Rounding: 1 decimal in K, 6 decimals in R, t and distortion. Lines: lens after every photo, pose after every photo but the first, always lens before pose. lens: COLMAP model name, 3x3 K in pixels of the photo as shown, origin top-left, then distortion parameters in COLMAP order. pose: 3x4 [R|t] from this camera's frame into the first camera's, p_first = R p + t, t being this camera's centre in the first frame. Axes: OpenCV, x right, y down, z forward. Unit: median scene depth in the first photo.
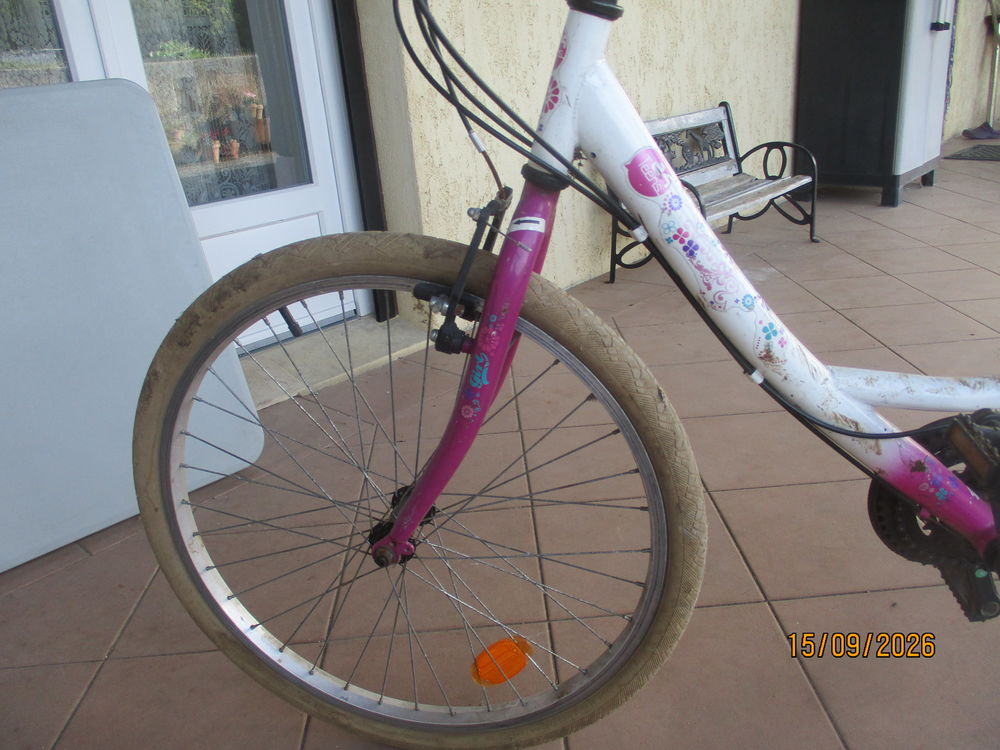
lens RADIAL K [[816.1, 0, 508.1], [0, 816.1, 374.6], [0, 0, 1]] dist [-0.032550, 0.007248]
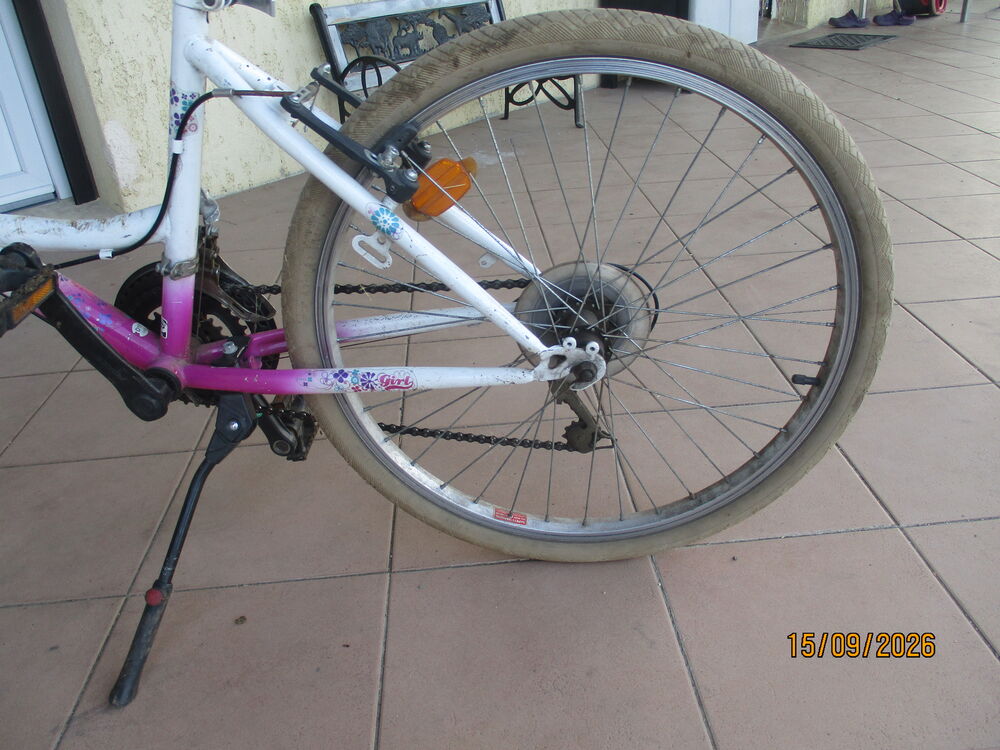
lens RADIAL K [[816.1, 0, 508.1], [0, 816.1, 374.6], [0, 0, 1]] dist [-0.032550, 0.007248]
pose [[0.999427, -0.004459, 0.033555, 0.286248], [0.000398, 0.992765, 0.120076, 0.020925], [-0.033848, -0.119994, 0.992197, -0.033209]]
